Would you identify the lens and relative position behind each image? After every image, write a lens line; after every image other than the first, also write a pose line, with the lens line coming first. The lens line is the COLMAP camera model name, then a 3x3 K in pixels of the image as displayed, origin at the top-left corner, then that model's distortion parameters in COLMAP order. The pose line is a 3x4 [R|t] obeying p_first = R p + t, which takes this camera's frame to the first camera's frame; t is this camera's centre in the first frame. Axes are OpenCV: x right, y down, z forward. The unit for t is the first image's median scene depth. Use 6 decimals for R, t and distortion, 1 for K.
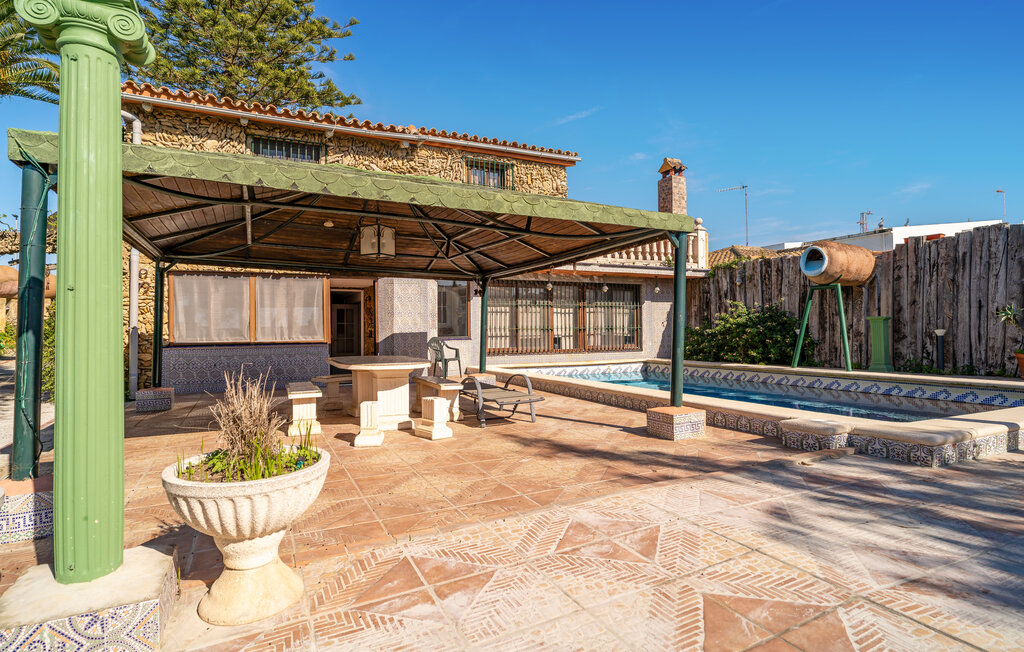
lens RADIAL K [[535.8, 0, 512.0], [0, 535.8, 326.0], [0, 0, 1]] dist [0.013929, 0.000388]
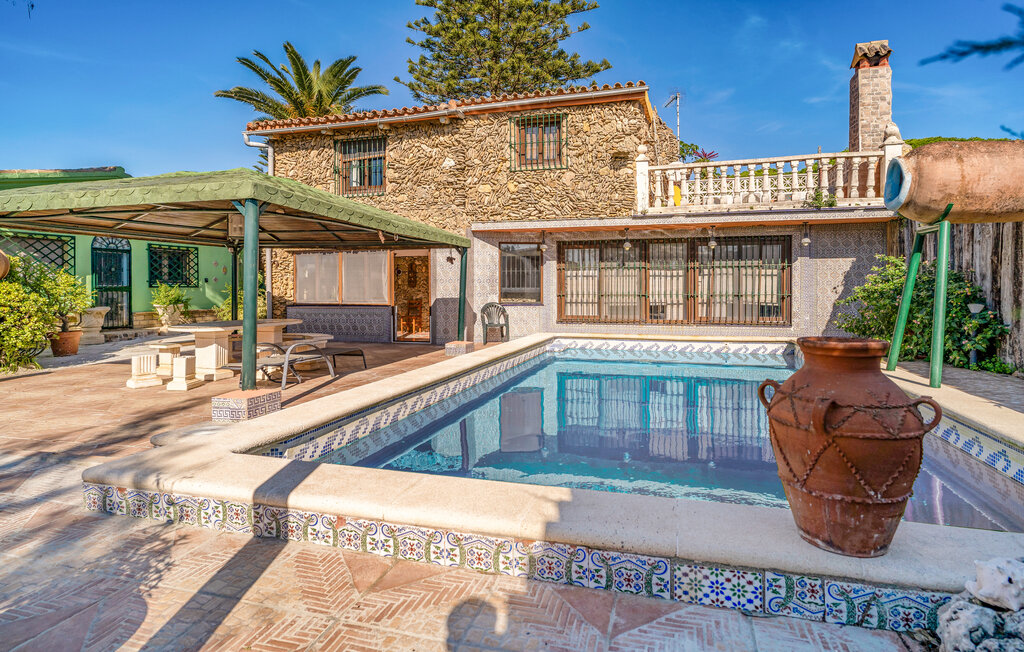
lens RADIAL K [[537.6, 0, 513.9], [0, 537.6, 302.4], [0, 0, 1]] dist [0.001091, 0.000015]
pose [[0.748902, 0.019892, -0.662382, 0.473479], [-0.001993, 0.999612, 0.027766, -0.006315], [0.662678, -0.019473, 0.748651, 0.222699]]
